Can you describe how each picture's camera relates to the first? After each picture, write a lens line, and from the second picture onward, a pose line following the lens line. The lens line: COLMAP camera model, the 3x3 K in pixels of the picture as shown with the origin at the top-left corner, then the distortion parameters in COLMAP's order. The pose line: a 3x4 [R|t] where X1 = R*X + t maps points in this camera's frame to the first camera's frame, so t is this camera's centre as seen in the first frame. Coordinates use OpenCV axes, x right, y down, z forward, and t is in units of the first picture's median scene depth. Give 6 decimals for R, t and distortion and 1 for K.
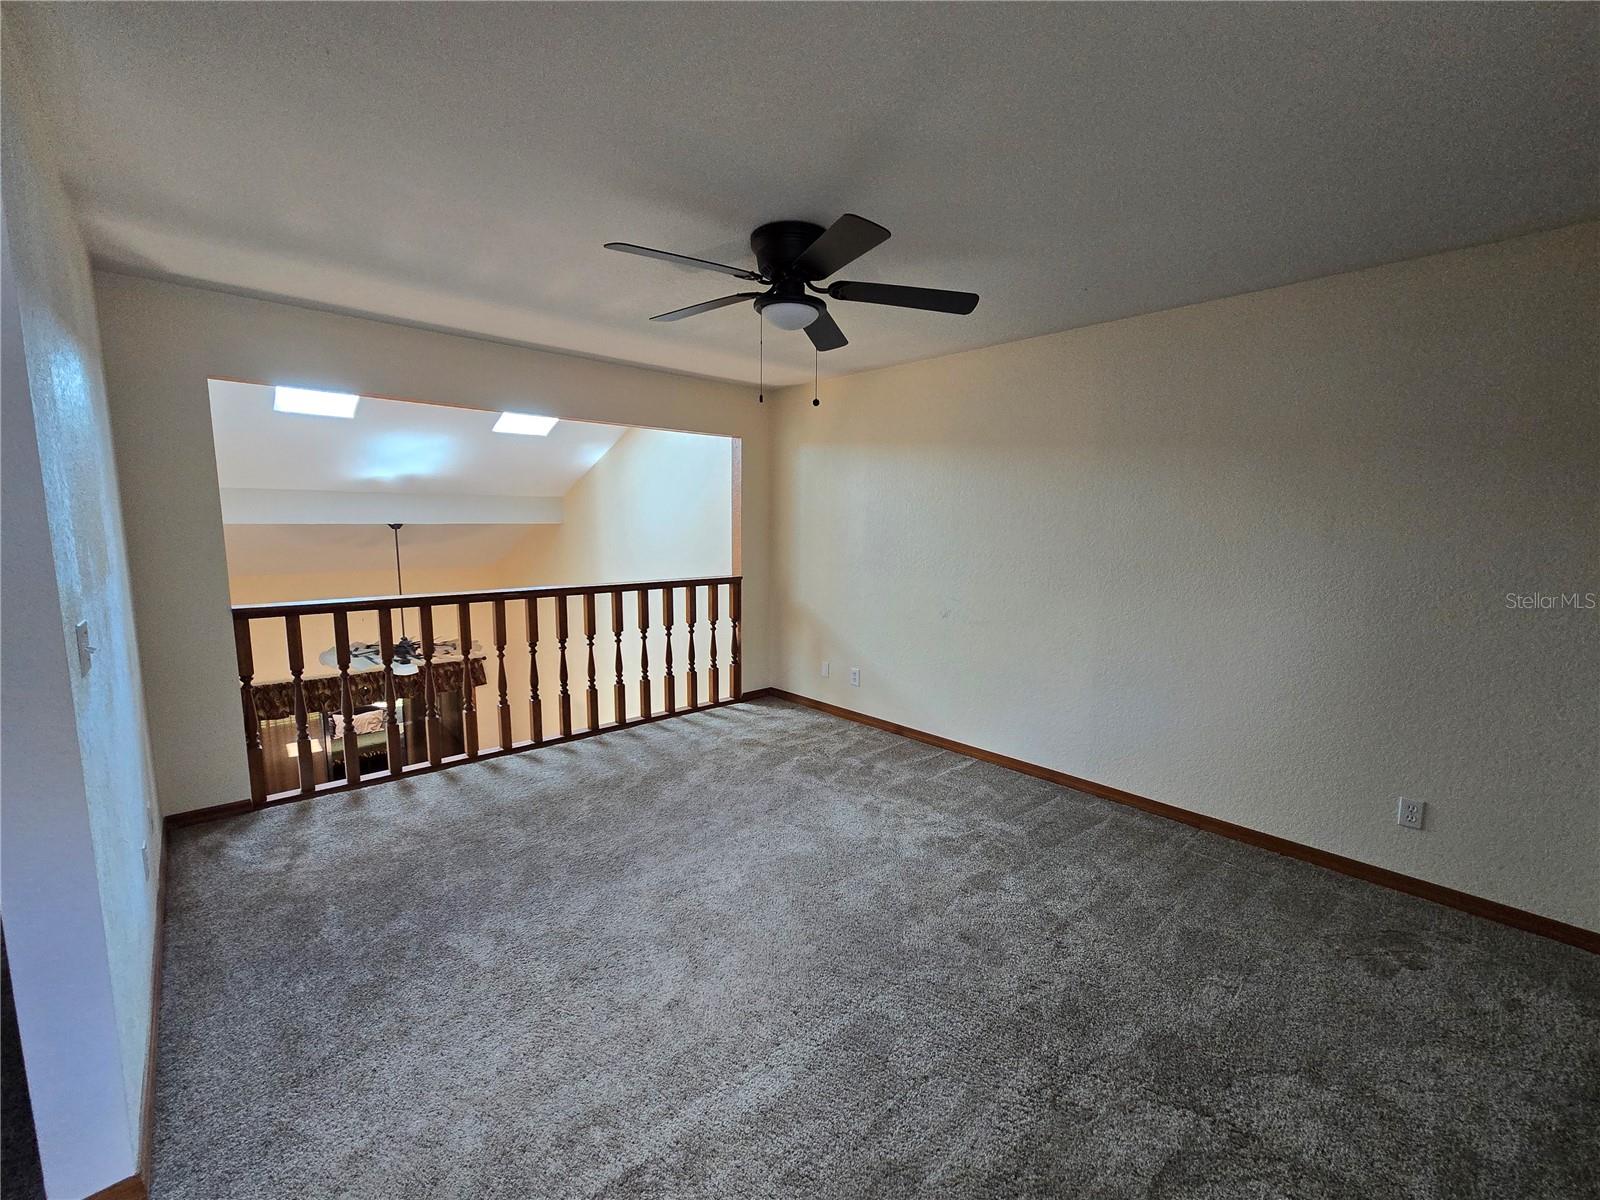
lens RADIAL K [[654.8, 0, 791.0], [0, 654.8, 599.5], [0, 0, 1]] dist [0.000166, 0.000250]
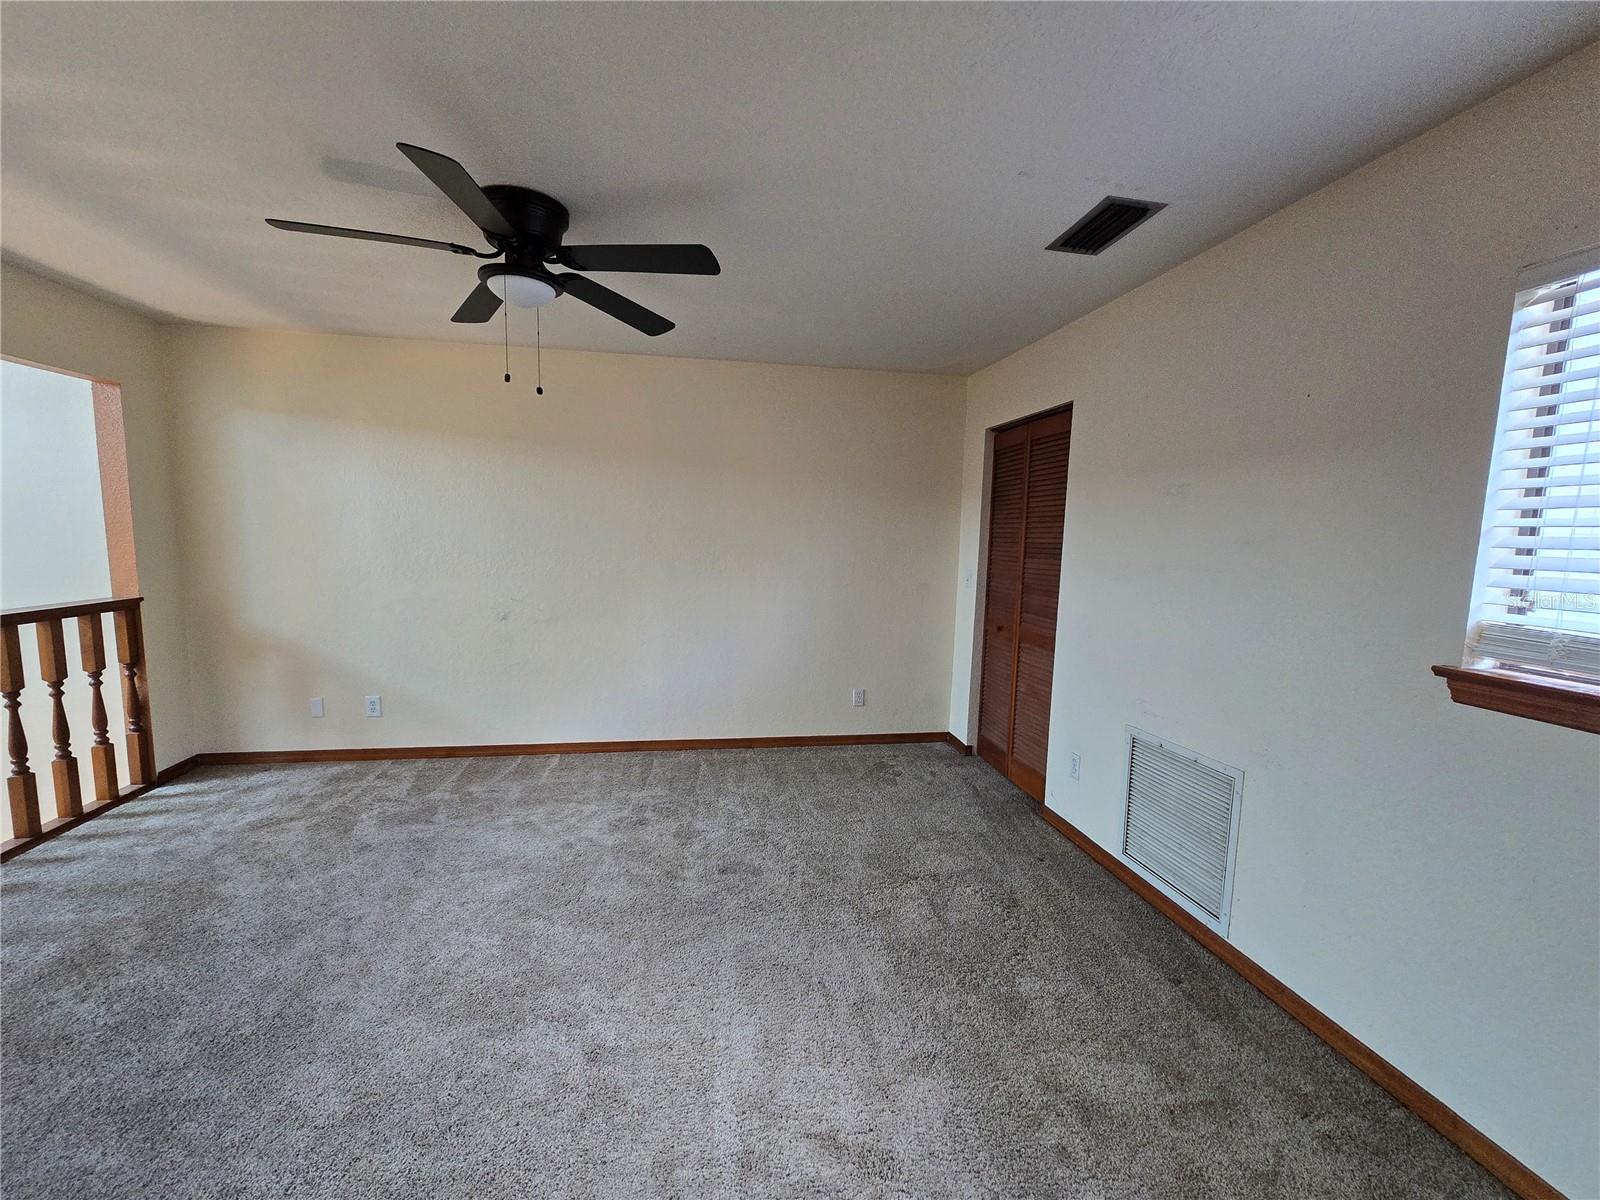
lens RADIAL K [[654.8, 0, 789.9], [0, 654.8, 607.7], [0, 0, 1]] dist [0.000166, 0.000250]
pose [[0.549051, -0.092721, 0.830630, -0.342182], [0.081182, 0.995044, 0.057412, -0.013316], [-0.831837, 0.035910, 0.553857, 0.118464]]
